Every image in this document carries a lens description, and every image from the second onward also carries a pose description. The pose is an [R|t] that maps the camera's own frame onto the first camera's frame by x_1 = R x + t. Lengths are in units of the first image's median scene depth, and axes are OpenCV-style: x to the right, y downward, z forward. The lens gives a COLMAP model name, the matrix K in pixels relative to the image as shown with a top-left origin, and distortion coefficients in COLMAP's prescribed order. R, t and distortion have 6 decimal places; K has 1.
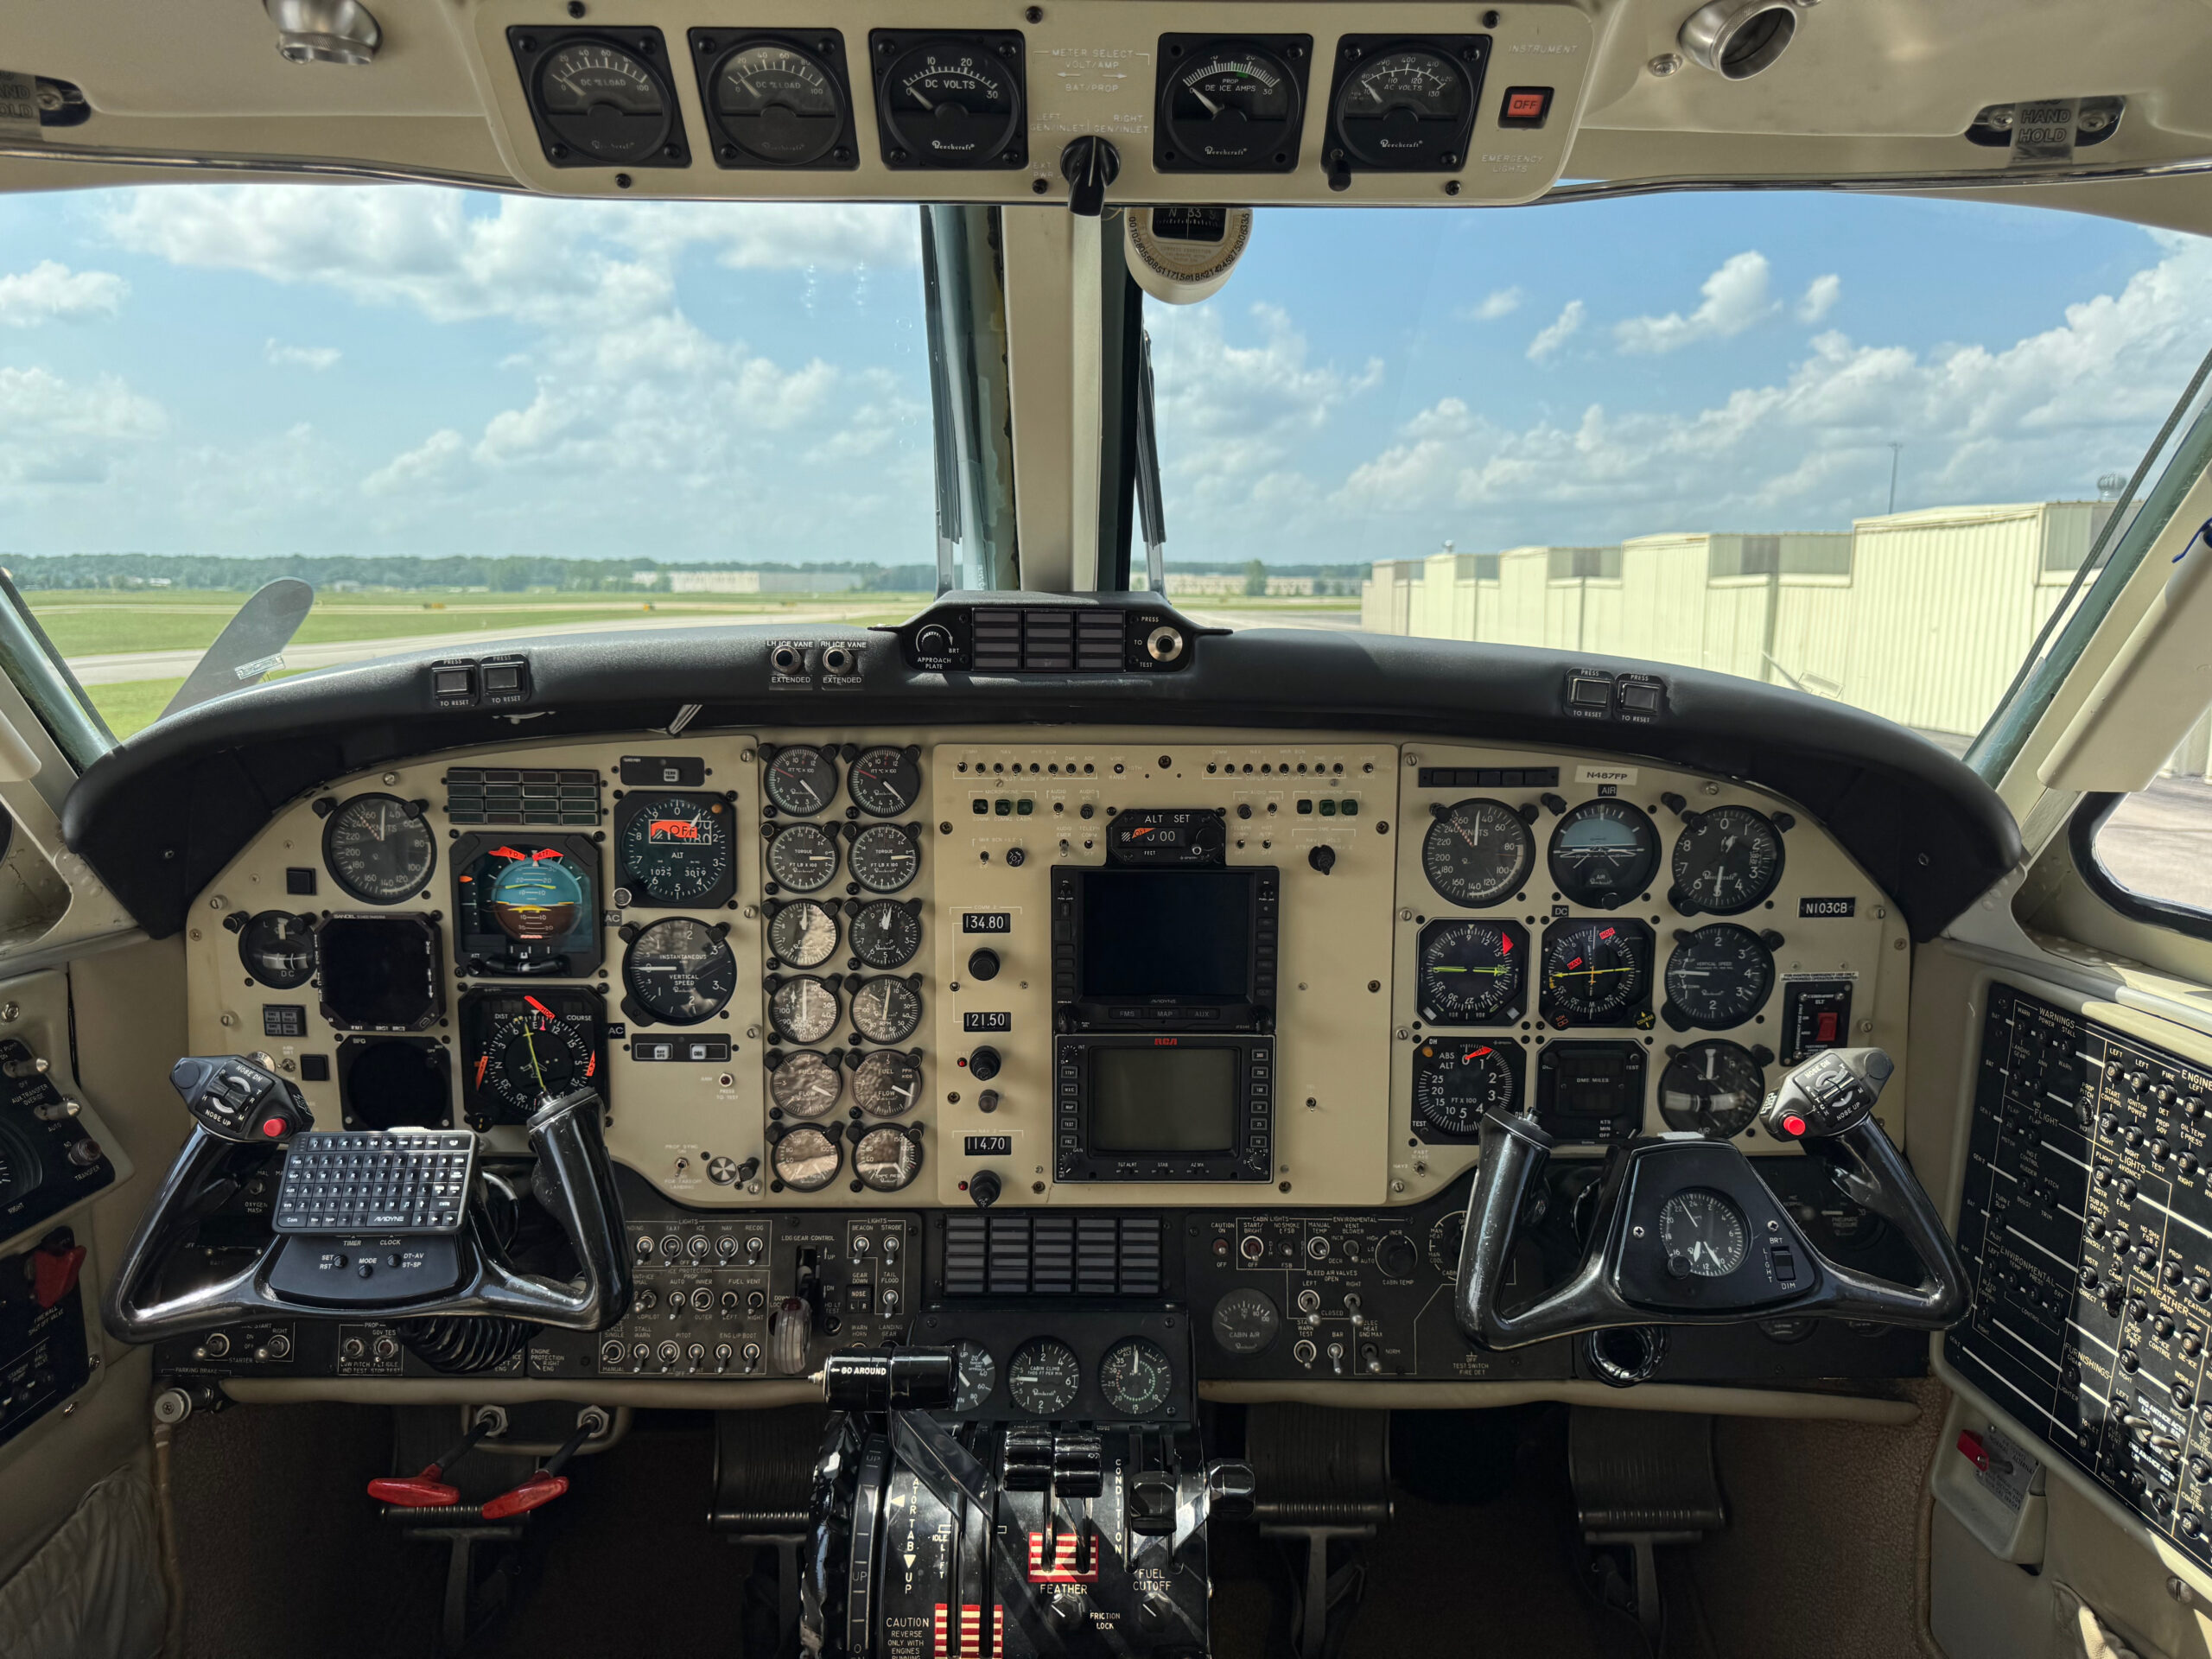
lens RADIAL K [[1560.1, 0, 1107.5], [0, 1560.1, 825.8], [0, 0, 1]] dist [0.082866, -0.117783]
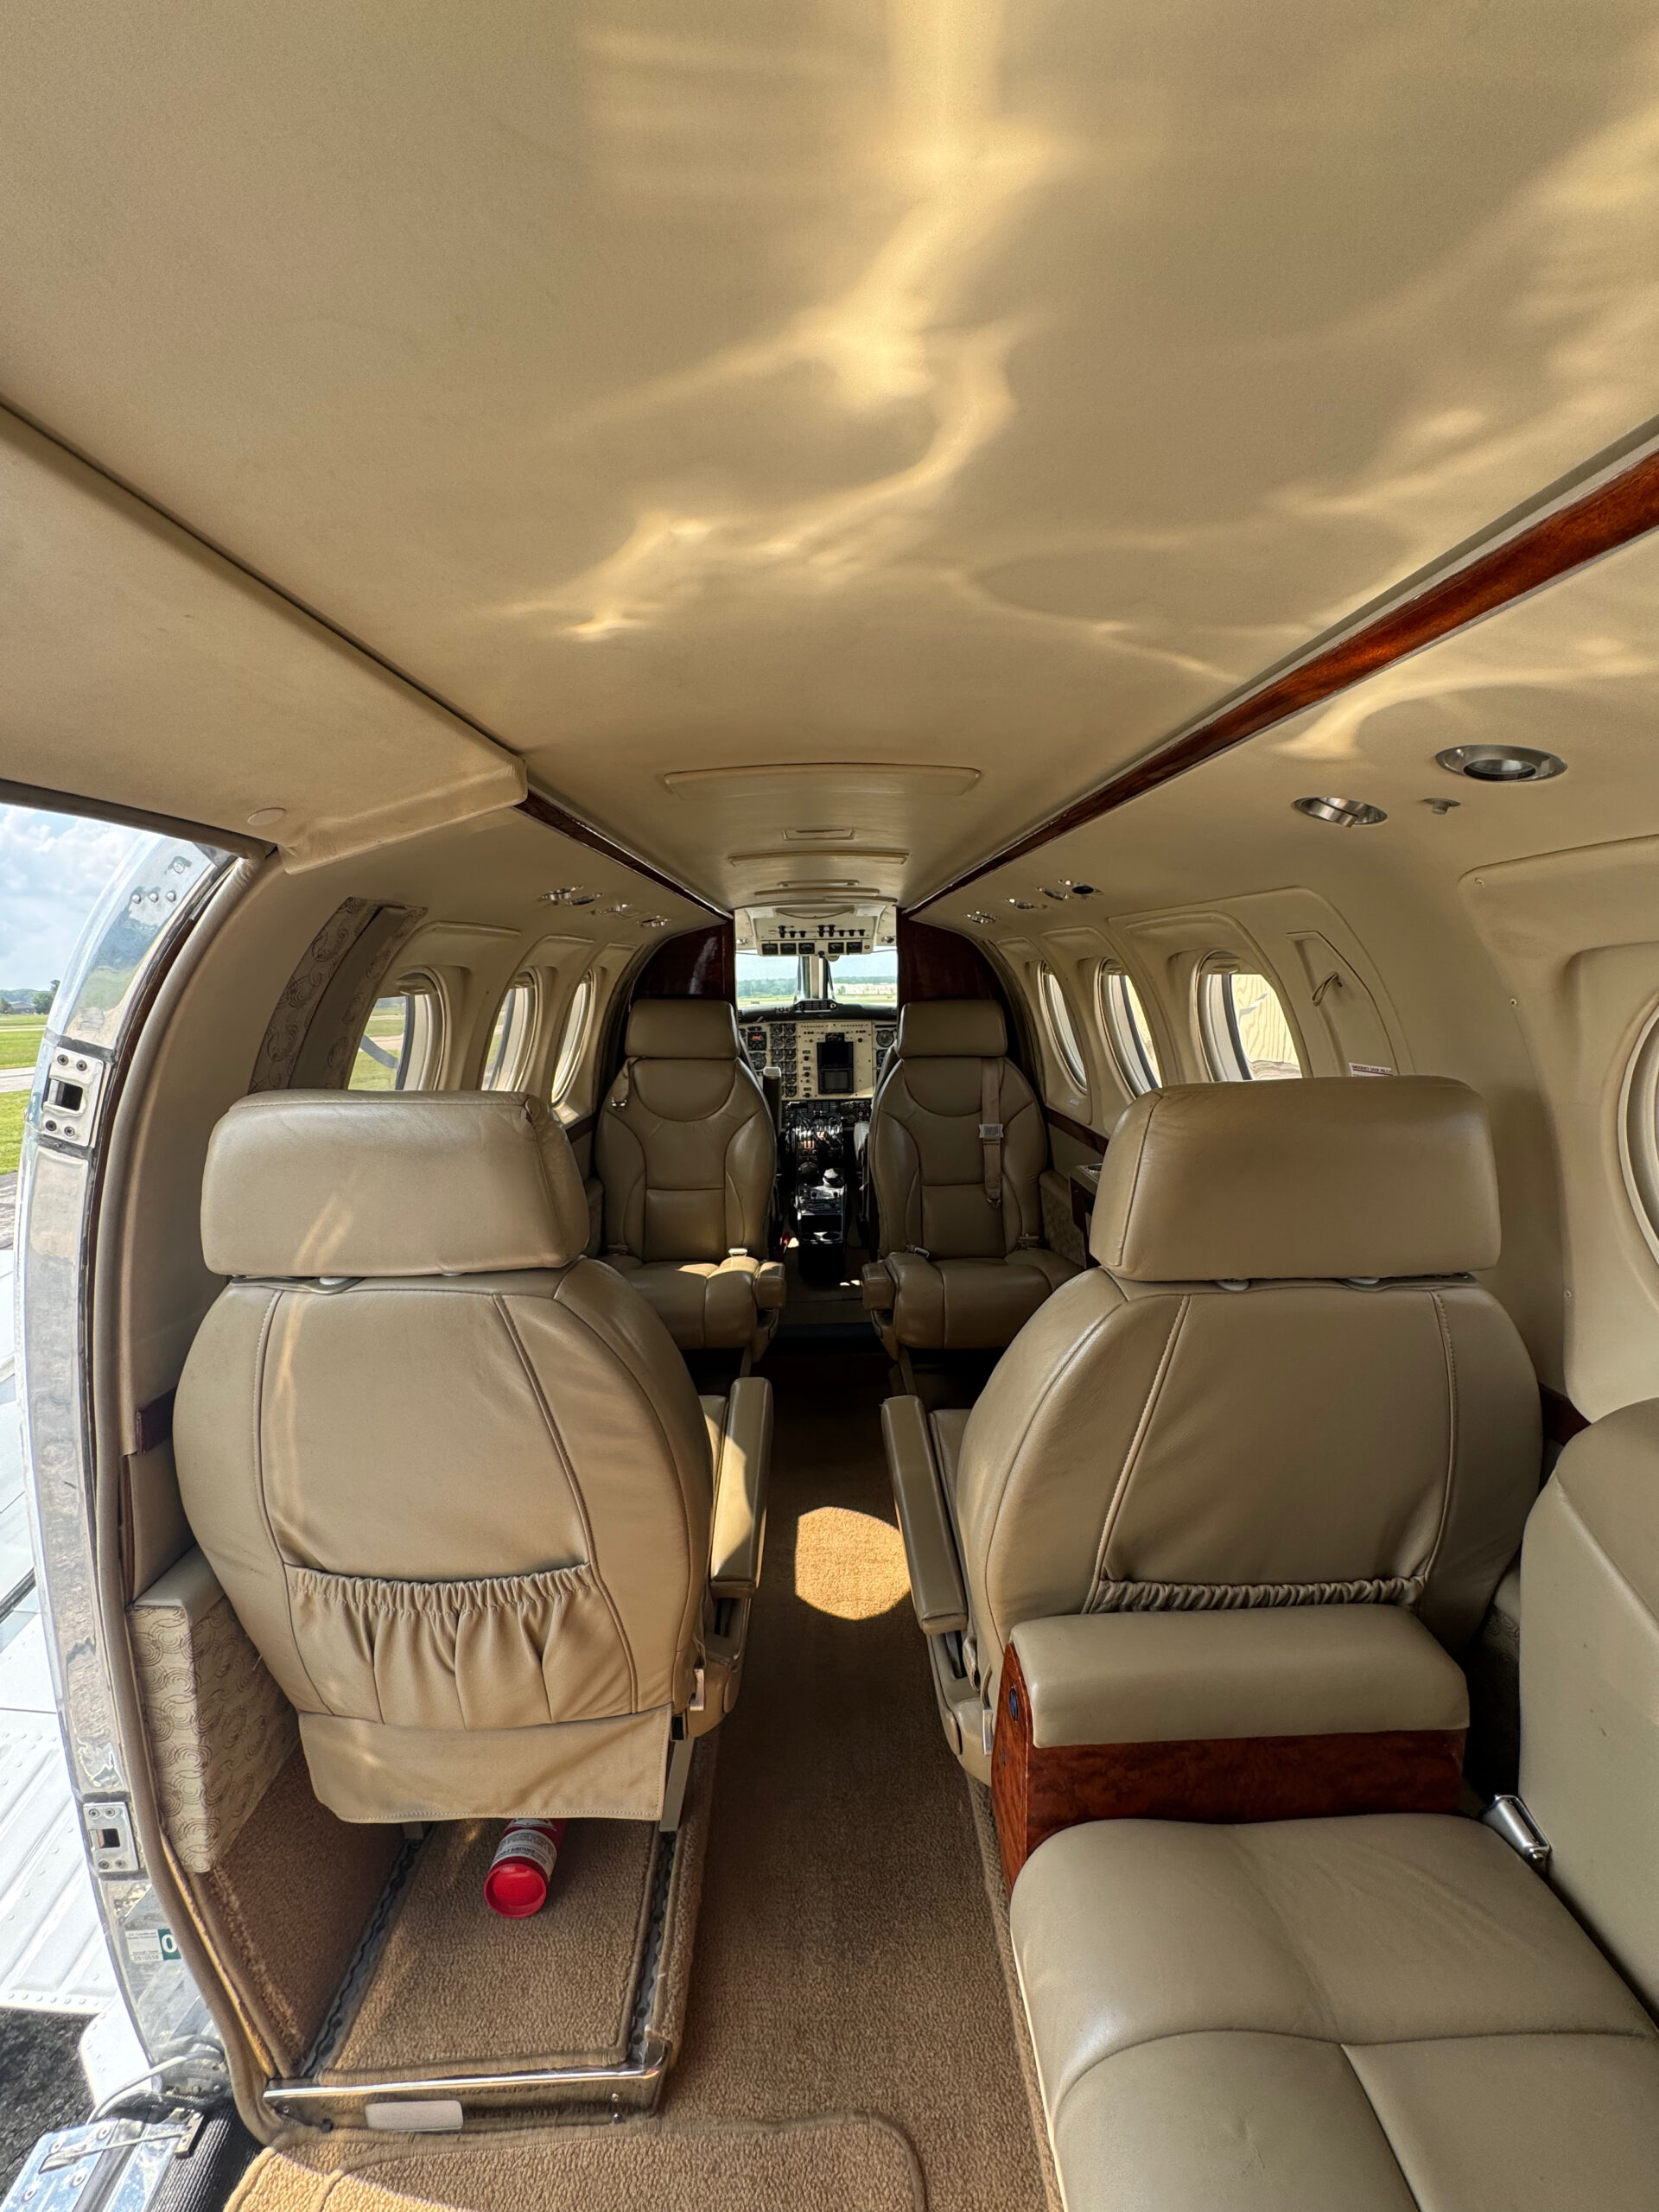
lens RADIAL K [[892.3, 0, 830.6], [0, 892.3, 1104.7], [0, 0, 1]] dist [-0.001896, 0.000559]
pose [[0.999640, -0.026718, 0.002465, 0.004179], [0.026774, 0.999300, -0.026136, 0.371673], [-0.001765, 0.026192, 0.999655, -2.576372]]
